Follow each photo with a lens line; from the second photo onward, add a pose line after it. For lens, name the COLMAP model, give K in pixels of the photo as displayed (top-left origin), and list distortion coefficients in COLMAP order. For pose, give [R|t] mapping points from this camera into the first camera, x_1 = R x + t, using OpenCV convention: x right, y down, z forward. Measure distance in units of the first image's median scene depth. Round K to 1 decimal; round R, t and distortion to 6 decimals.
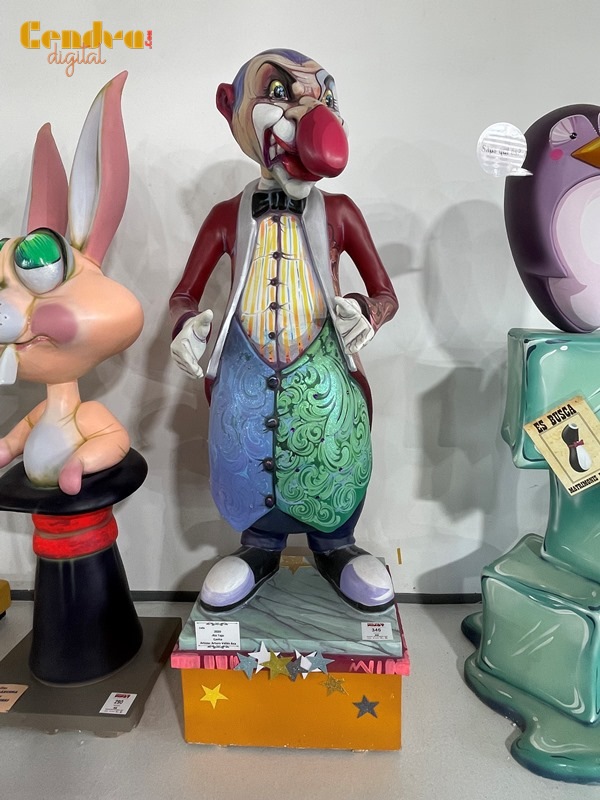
lens RADIAL K [[513.5, 0, 299.2], [0, 513.5, 401.6], [0, 0, 1]] dist [0.000645, -0.000006]
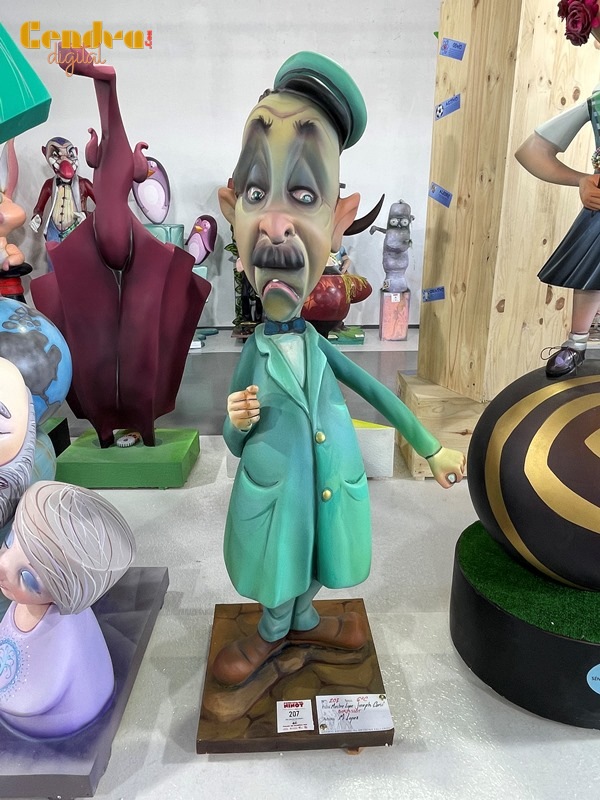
lens RADIAL K [[539.2, 0, 300.2], [0, 539.2, 398.1], [0, 0, 1]] dist [-0.006373, -0.001175]
pose [[0.997668, 0.004407, 0.068117, 1.261048], [-0.015184, 0.987239, 0.158518, 0.425780], [-0.066549, -0.159182, 0.985004, -2.771968]]
